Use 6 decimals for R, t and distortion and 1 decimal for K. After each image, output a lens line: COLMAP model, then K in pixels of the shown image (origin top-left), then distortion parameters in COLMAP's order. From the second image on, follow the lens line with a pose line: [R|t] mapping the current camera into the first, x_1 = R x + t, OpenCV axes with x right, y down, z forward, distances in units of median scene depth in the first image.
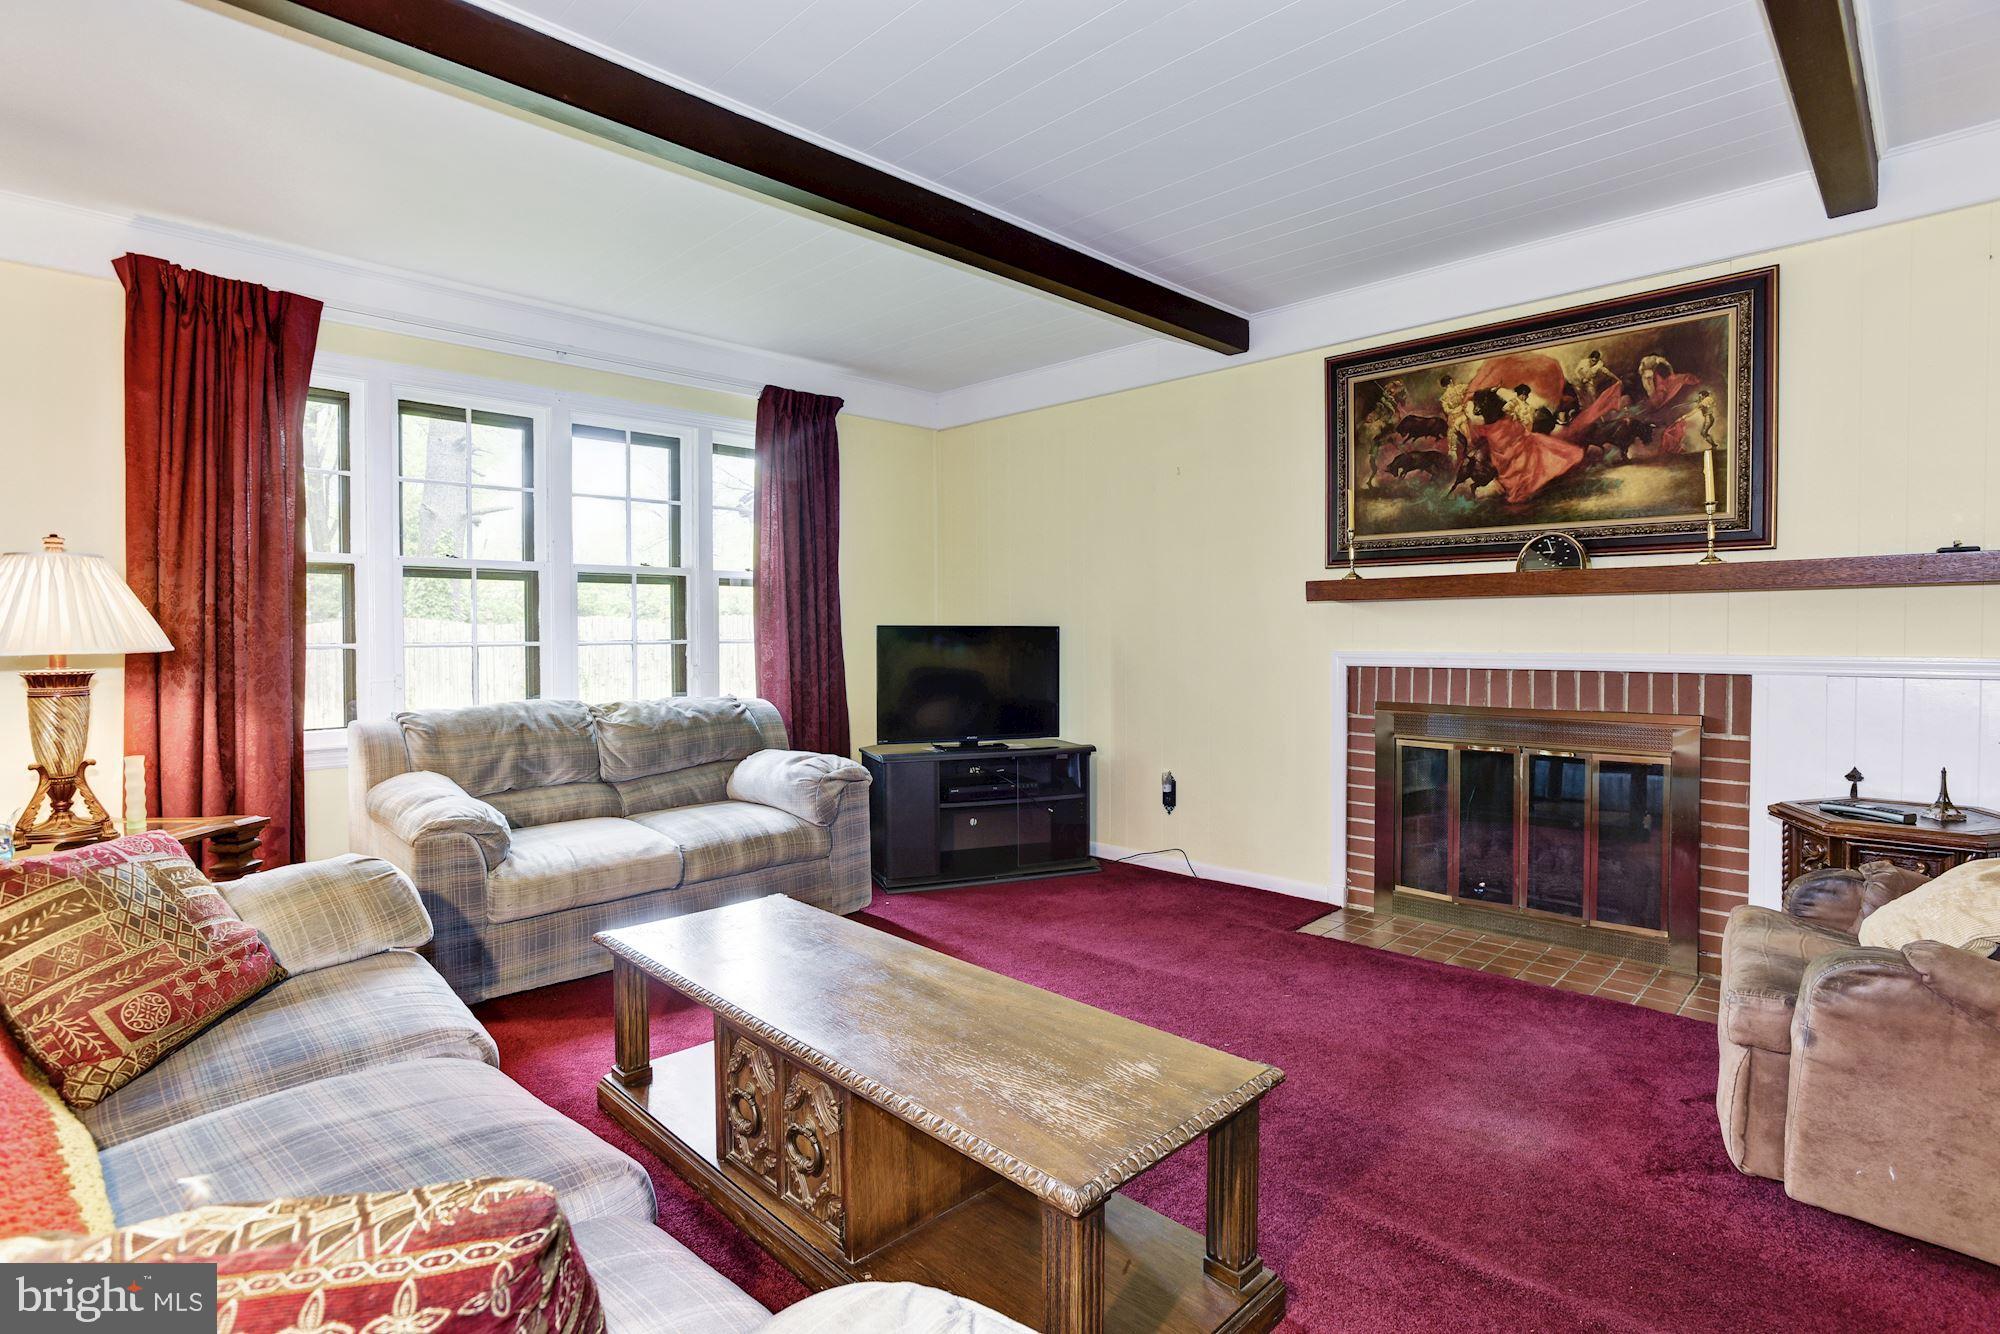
lens RADIAL K [[1008.7, 0, 998.2], [0, 1008.7, 661.3], [0, 0, 1]] dist [-0.047661, 0.027256]
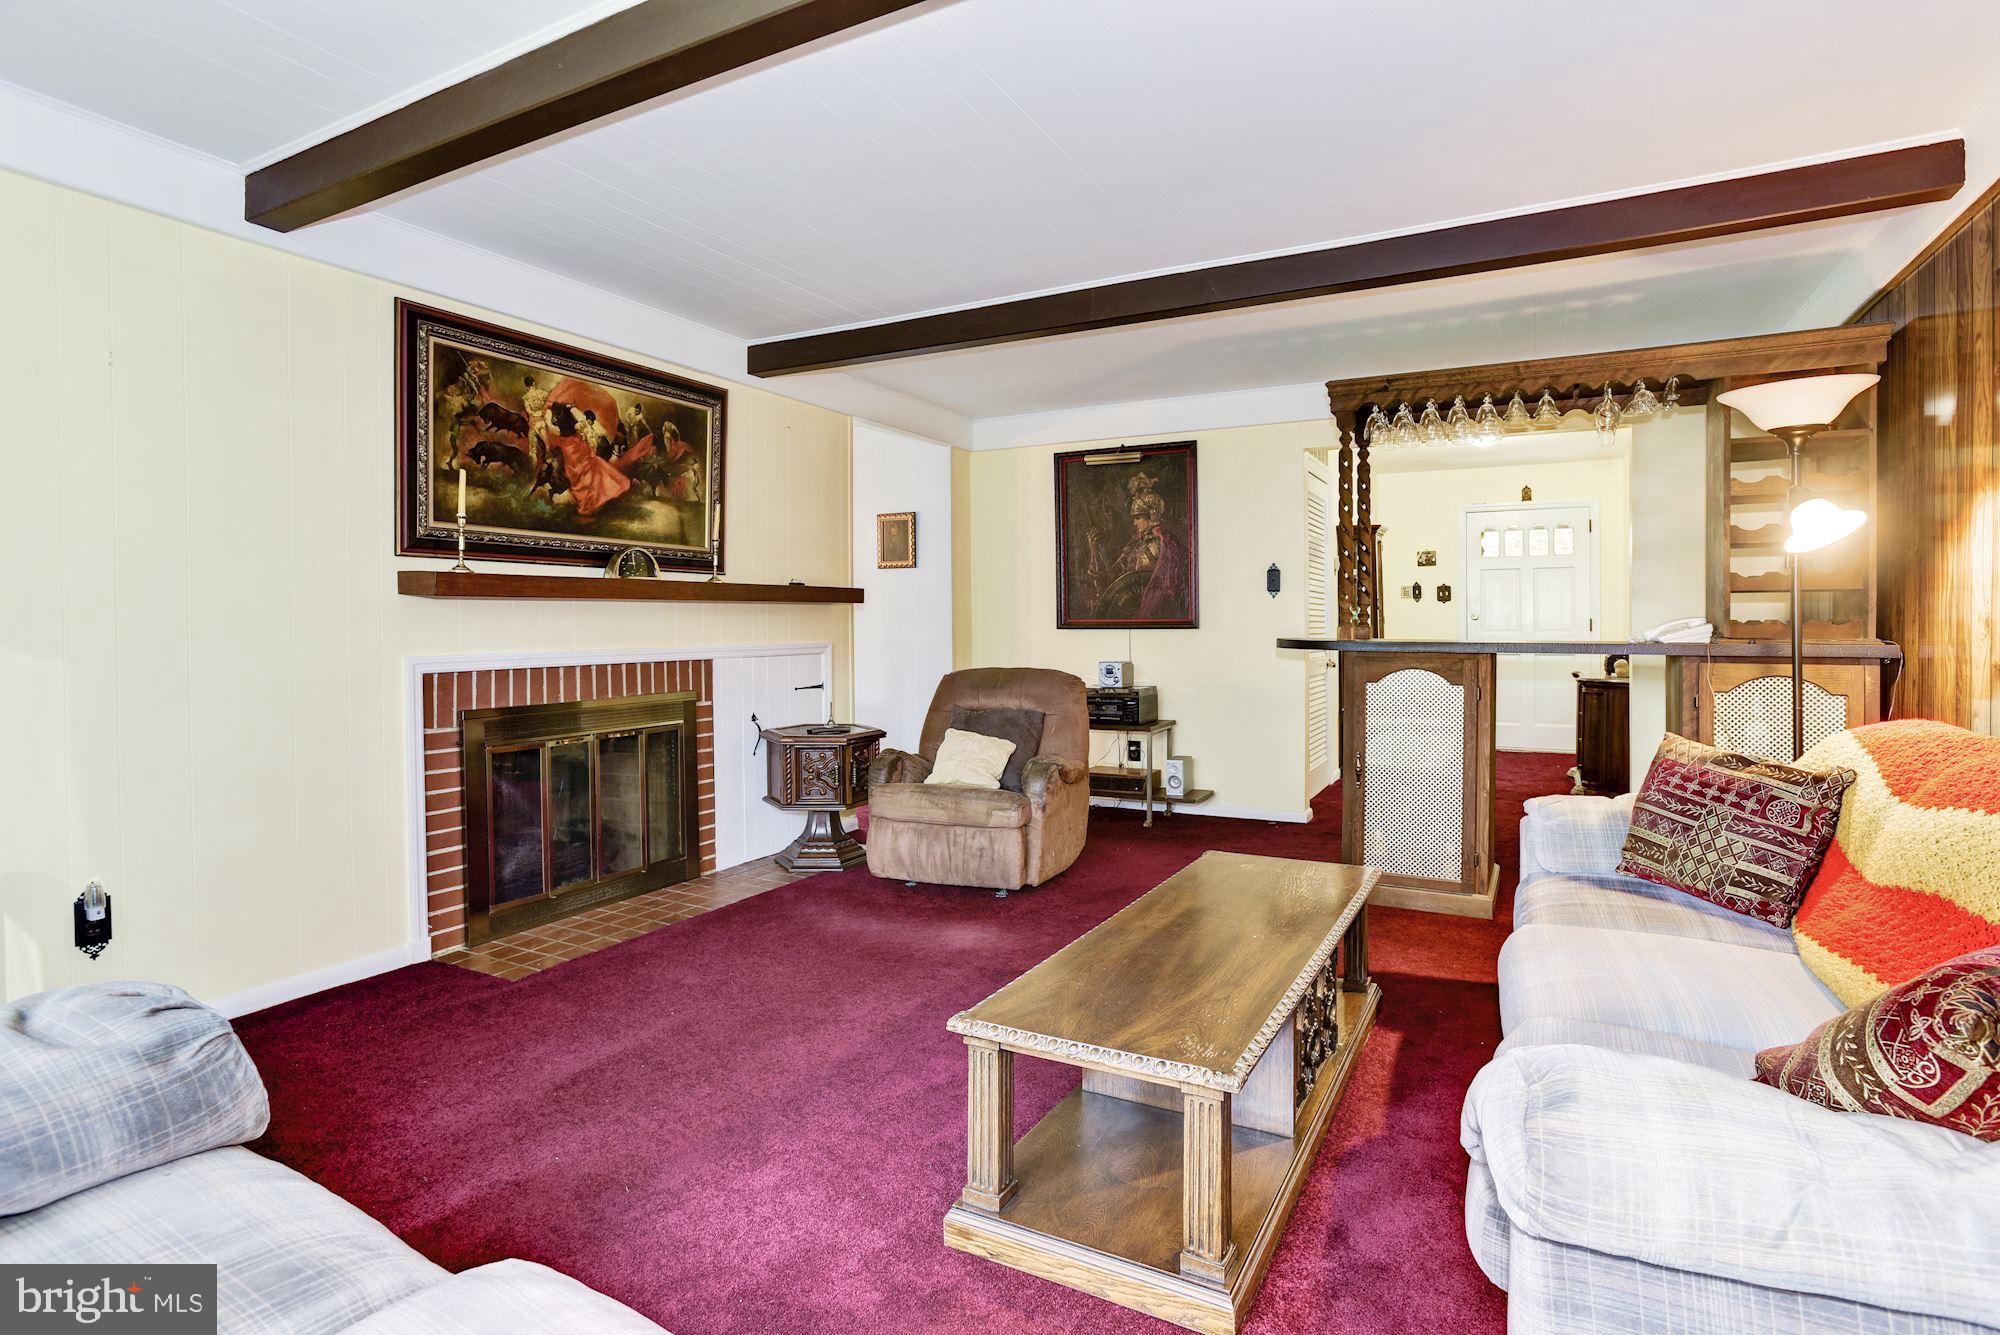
lens RADIAL K [[1008.7, 0, 998.2], [0, 1008.7, 661.8], [0, 0, 1]] dist [-0.047661, 0.027256]
pose [[-0.304059, -0.023186, 0.952371, -0.668002], [0.044179, 0.998285, 0.038408, -0.017932], [-0.951628, 0.053753, -0.302513, 0.887049]]
